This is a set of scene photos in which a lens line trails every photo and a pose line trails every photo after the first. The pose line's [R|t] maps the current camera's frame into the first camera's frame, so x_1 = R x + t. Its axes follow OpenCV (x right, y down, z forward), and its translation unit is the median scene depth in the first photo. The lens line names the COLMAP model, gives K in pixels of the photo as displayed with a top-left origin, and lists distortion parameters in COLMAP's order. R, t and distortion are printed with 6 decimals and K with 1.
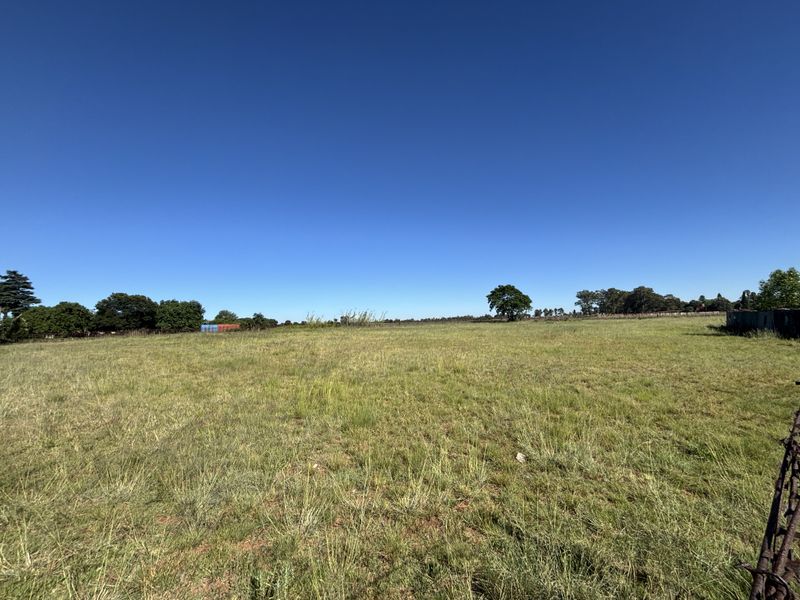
lens RADIAL K [[331.0, 0, 401.4], [0, 331.0, 295.7], [0, 0, 1]] dist [0.001993, -0.000912]
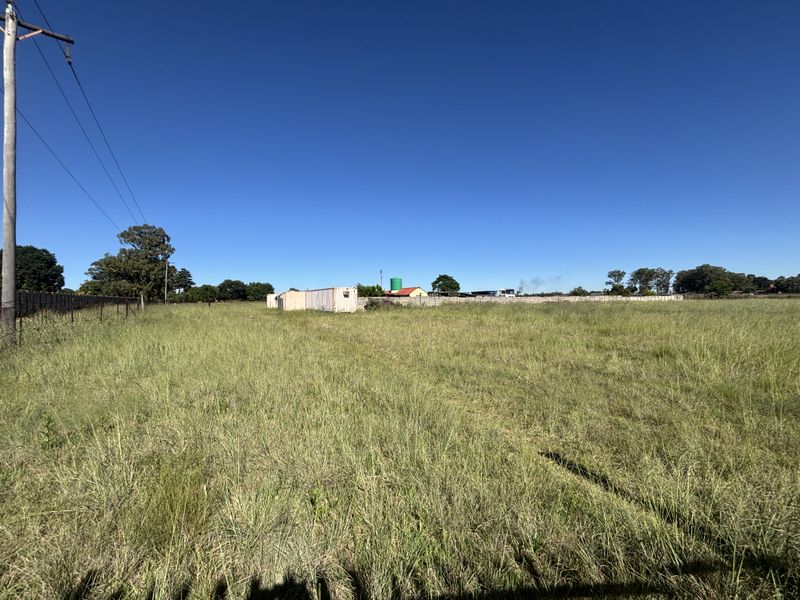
lens RADIAL K [[322.3, 0, 394.9], [0, 322.3, 292.6], [0, 0, 1]] dist [0.003616, -0.000168]
pose [[0.961615, 0.014083, -0.274042, 0.510676], [0.004189, 0.997812, 0.065977, -0.047512], [0.274371, -0.064592, 0.959452, -0.456788]]
